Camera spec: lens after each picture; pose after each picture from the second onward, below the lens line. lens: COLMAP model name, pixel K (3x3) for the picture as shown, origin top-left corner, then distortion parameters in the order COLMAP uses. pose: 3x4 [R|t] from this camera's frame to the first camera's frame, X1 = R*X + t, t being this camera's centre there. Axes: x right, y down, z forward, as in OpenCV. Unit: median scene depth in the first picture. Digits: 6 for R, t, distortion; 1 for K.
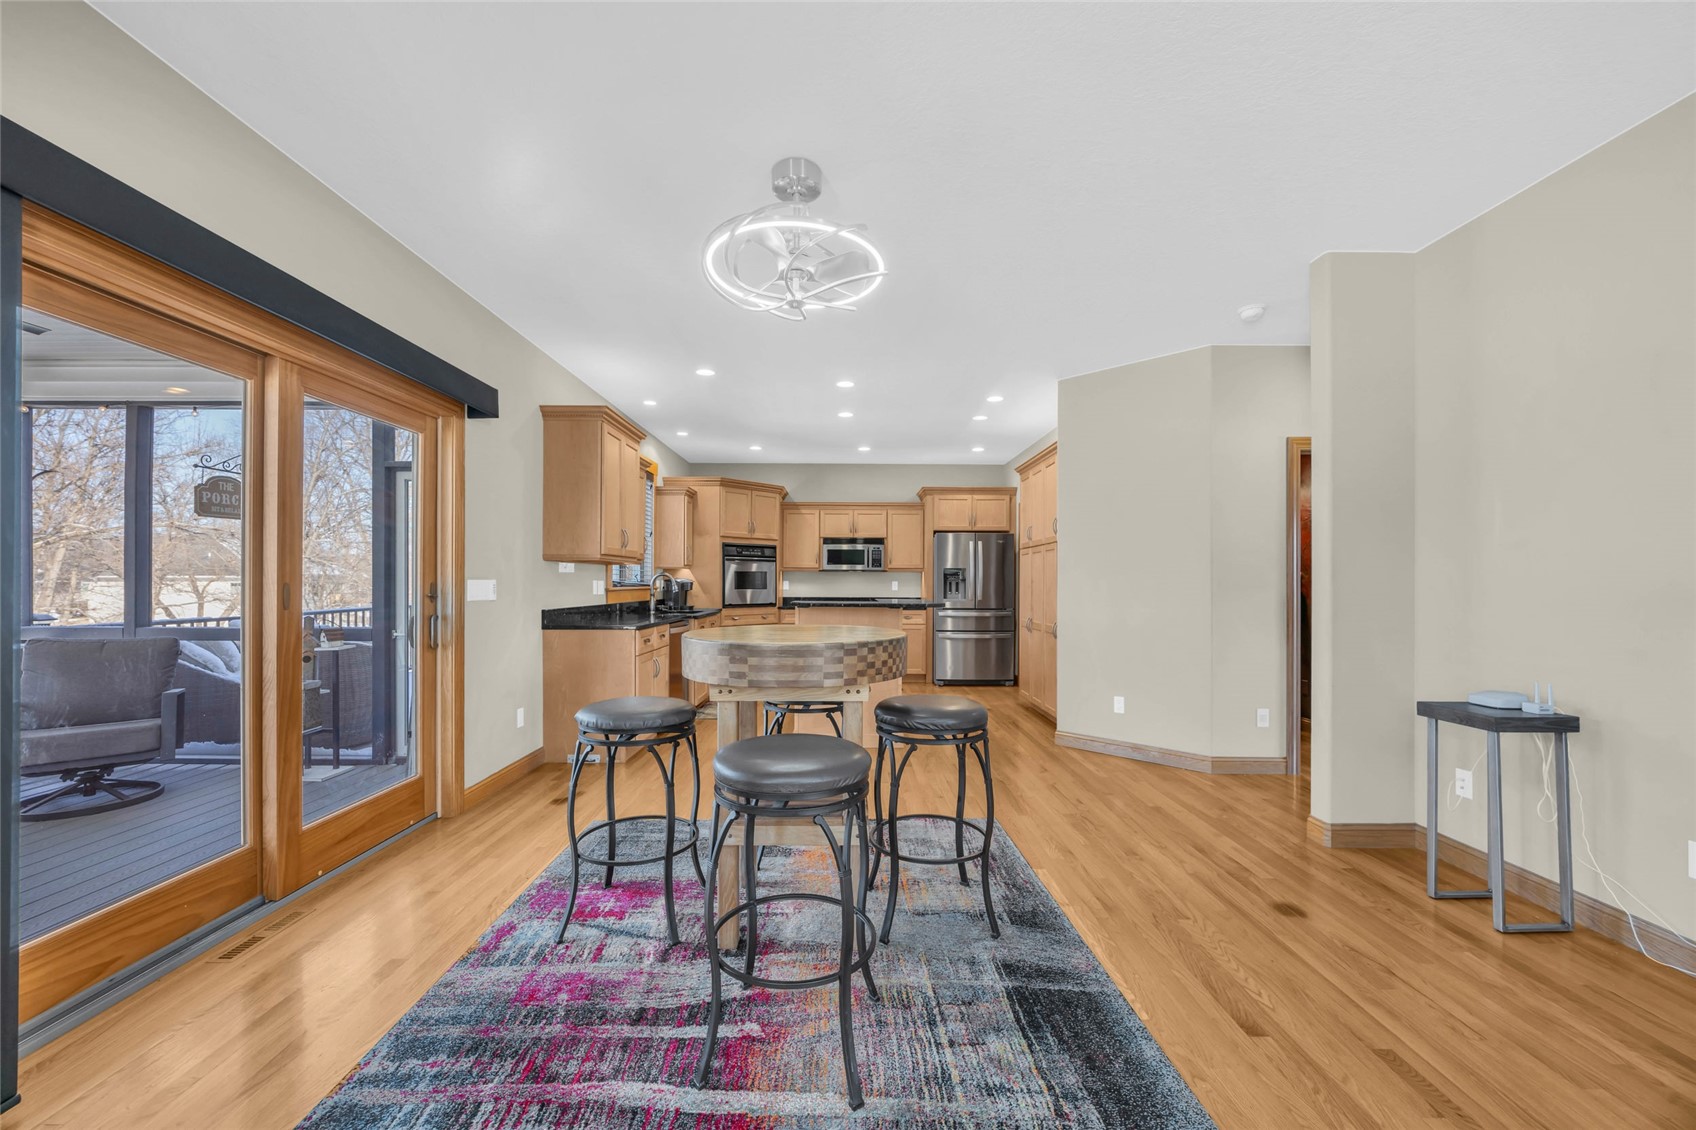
lens RADIAL K [[644.7, 0, 844.8], [0, 644.7, 578.0], [0, 0, 1]] dist [-0.003259, -0.000120]
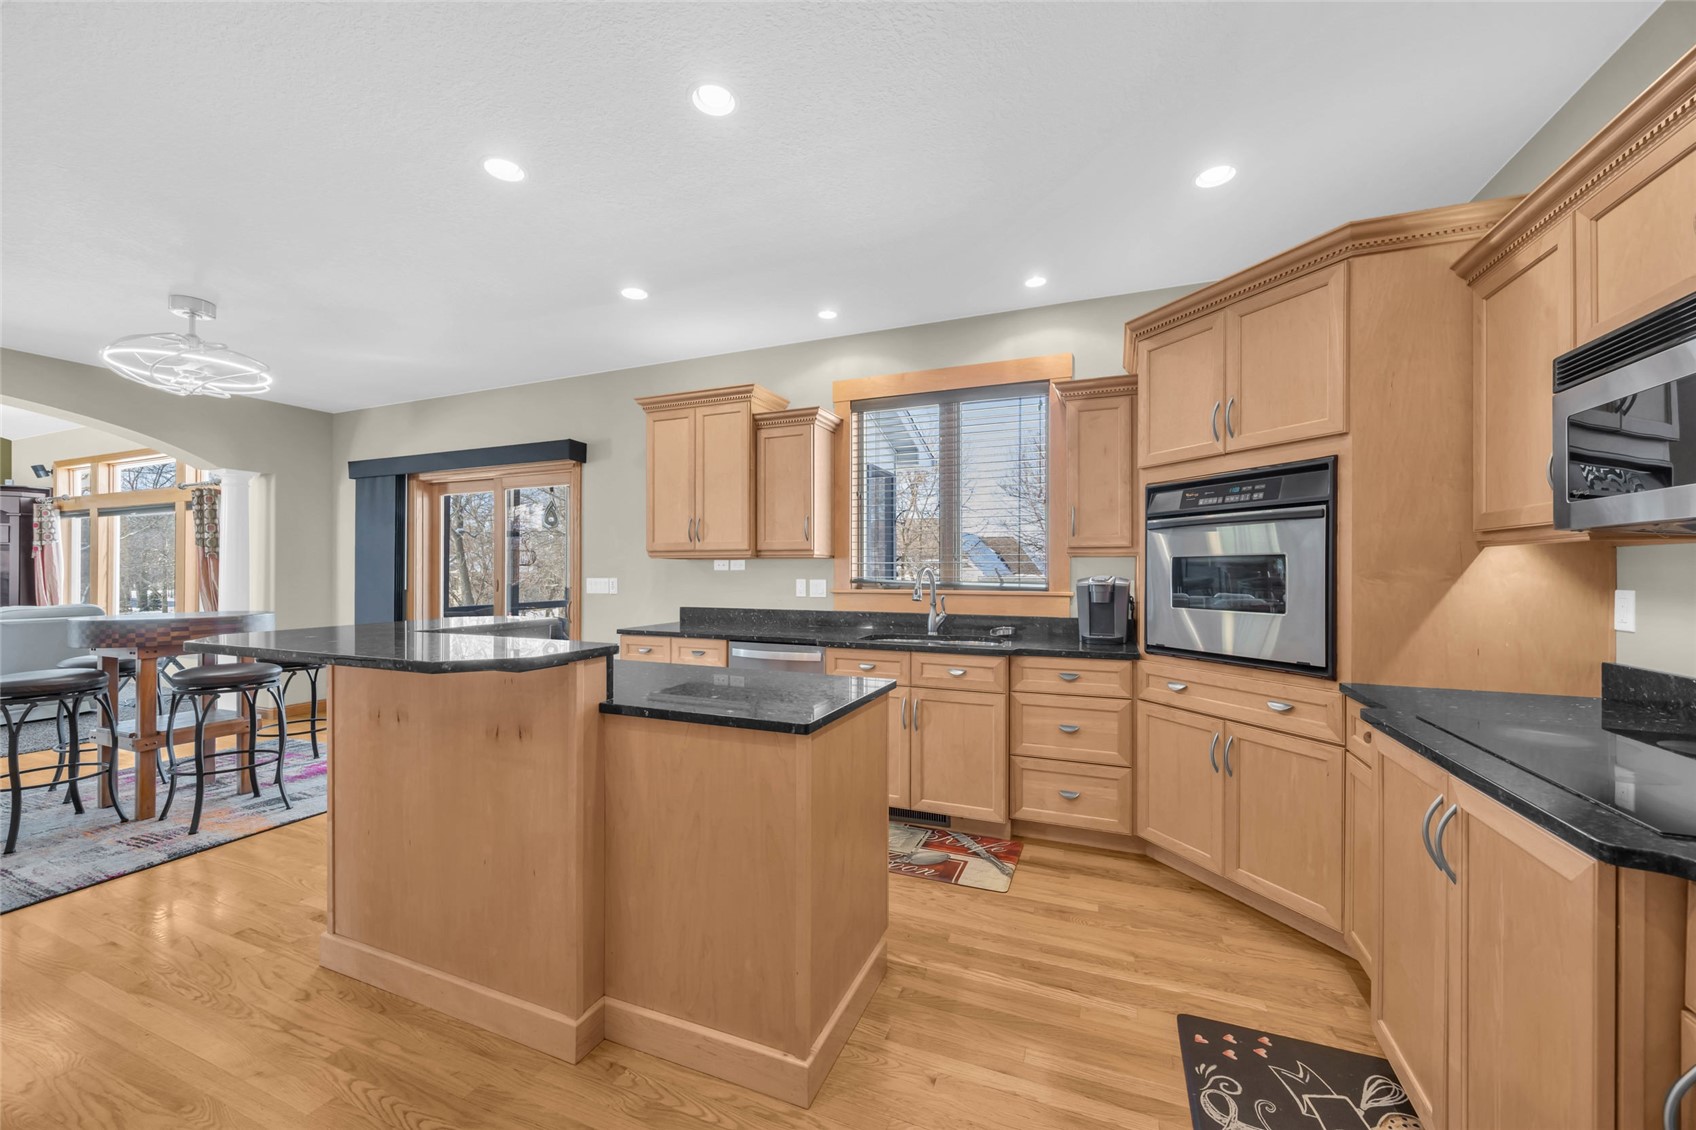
lens RADIAL K [[644.7, 0, 849.6], [0, 644.7, 566.9], [0, 0, 1]] dist [-0.003259, -0.000120]
pose [[-0.376119, -0.009092, -0.926527, 0.223133], [0.003406, 0.999932, -0.011195, -0.001614], [0.926565, -0.007366, -0.376062, 0.925907]]
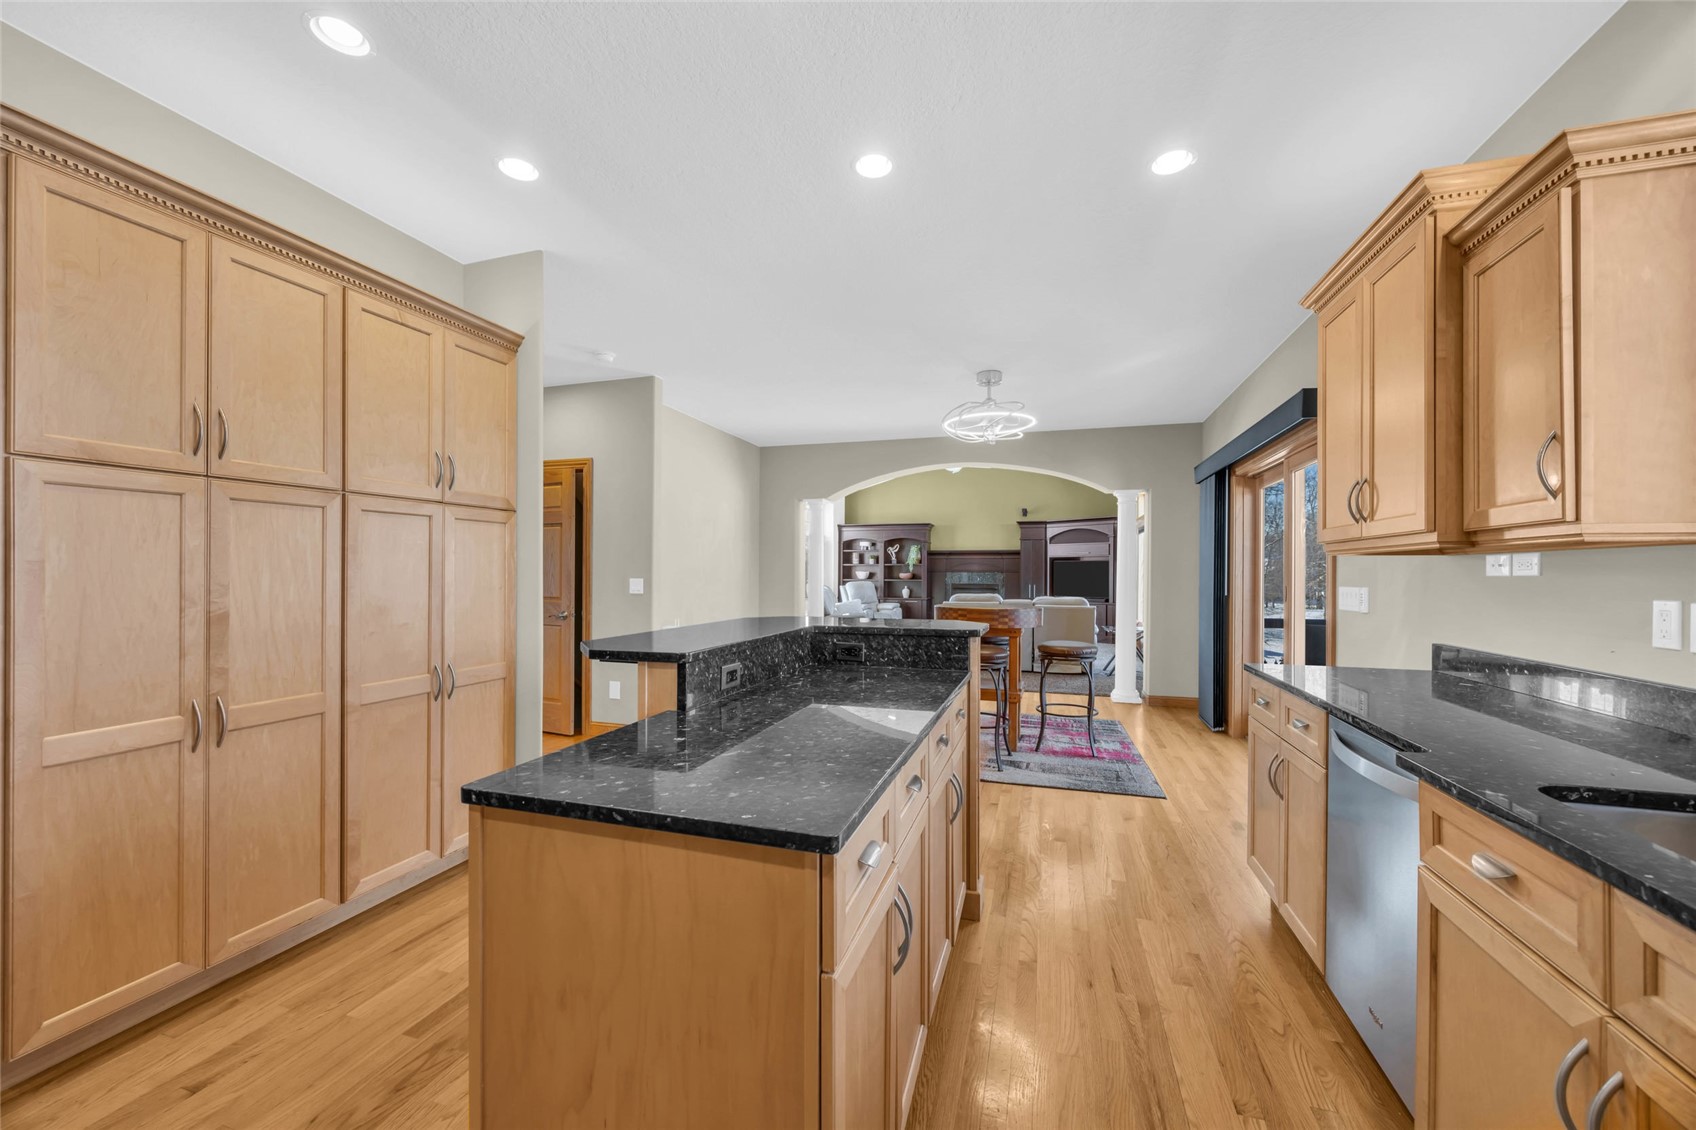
lens RADIAL K [[644.7, 0, 854.0], [0, 644.7, 574.2], [0, 0, 1]] dist [-0.003259, -0.000120]
pose [[-0.955745, -0.006751, 0.294119, -0.082011], [-0.008489, 0.999953, -0.004632, -0.002407], [-0.294074, -0.006924, -0.955758, 0.949117]]
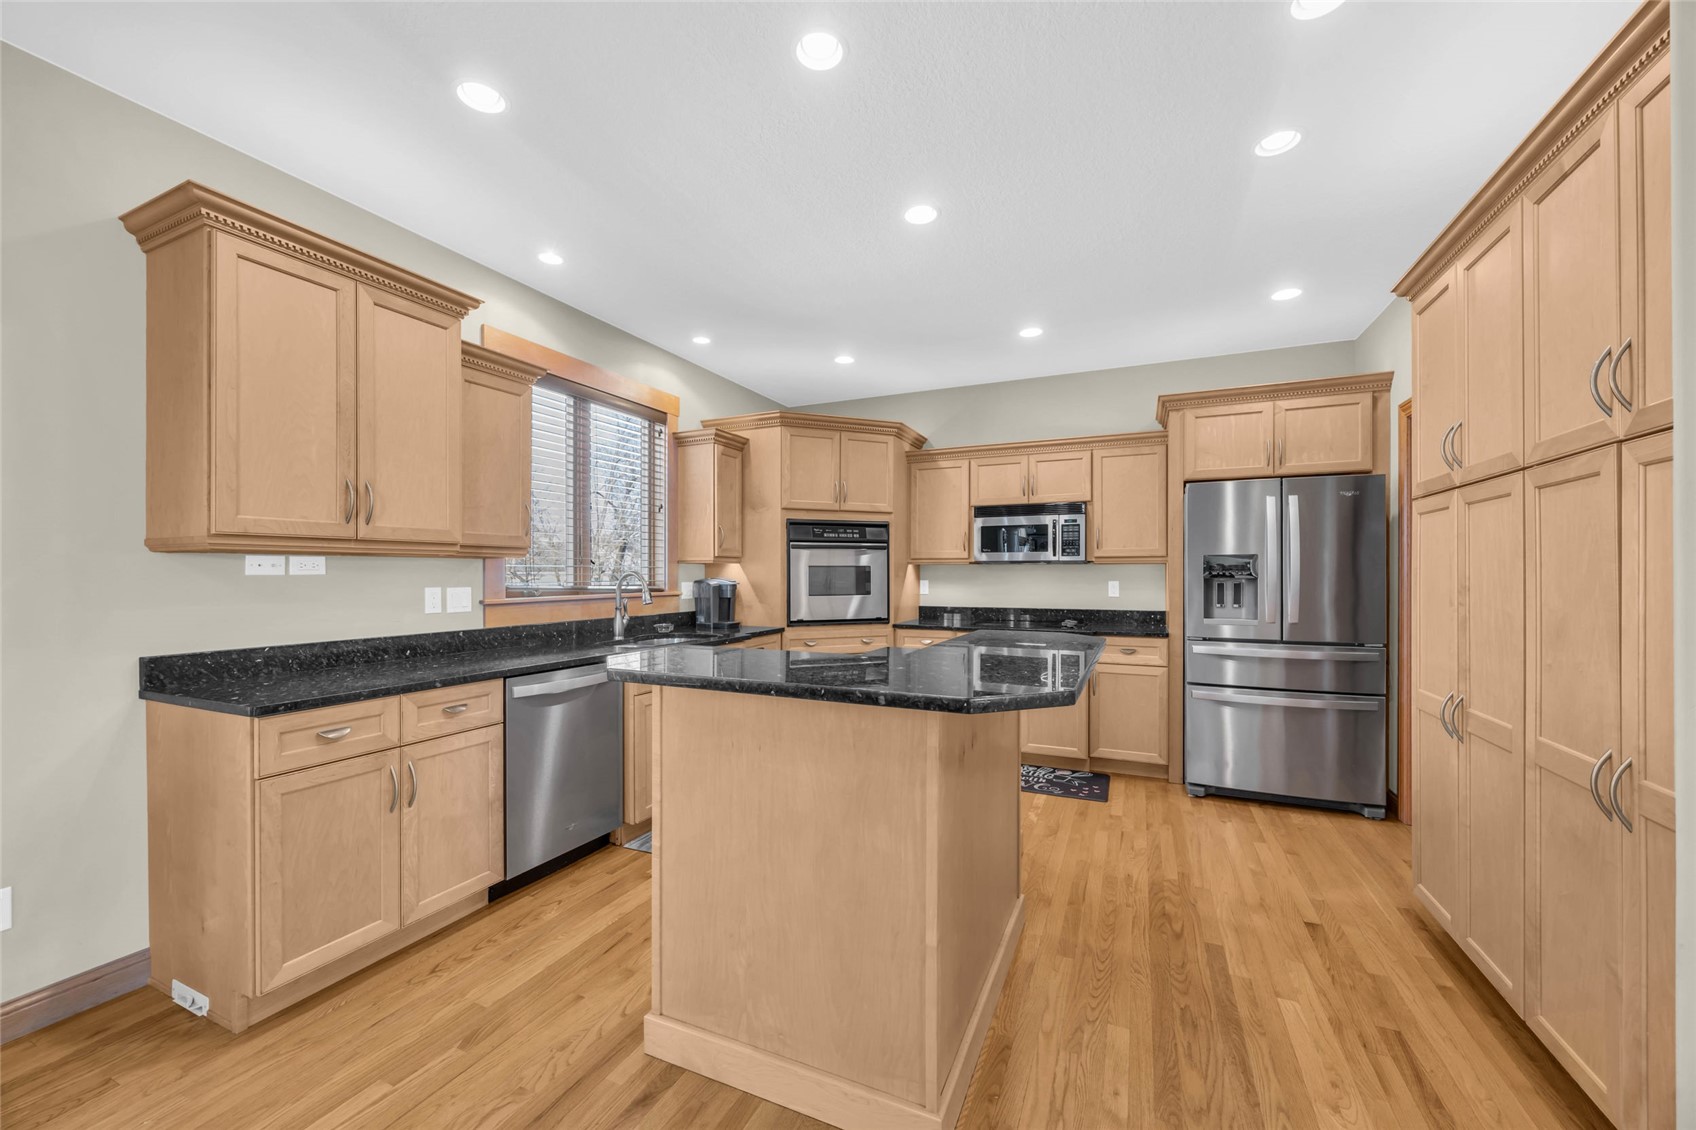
lens RADIAL K [[644.7, 0, 849.3], [0, 644.7, 568.4], [0, 0, 1]] dist [-0.003259, -0.000120]
pose [[0.910958, -0.008211, -0.412418, 0.107844], [0.007349, 0.999966, -0.003676, -0.005300], [0.412434, 0.000317, 0.910987, 0.443232]]
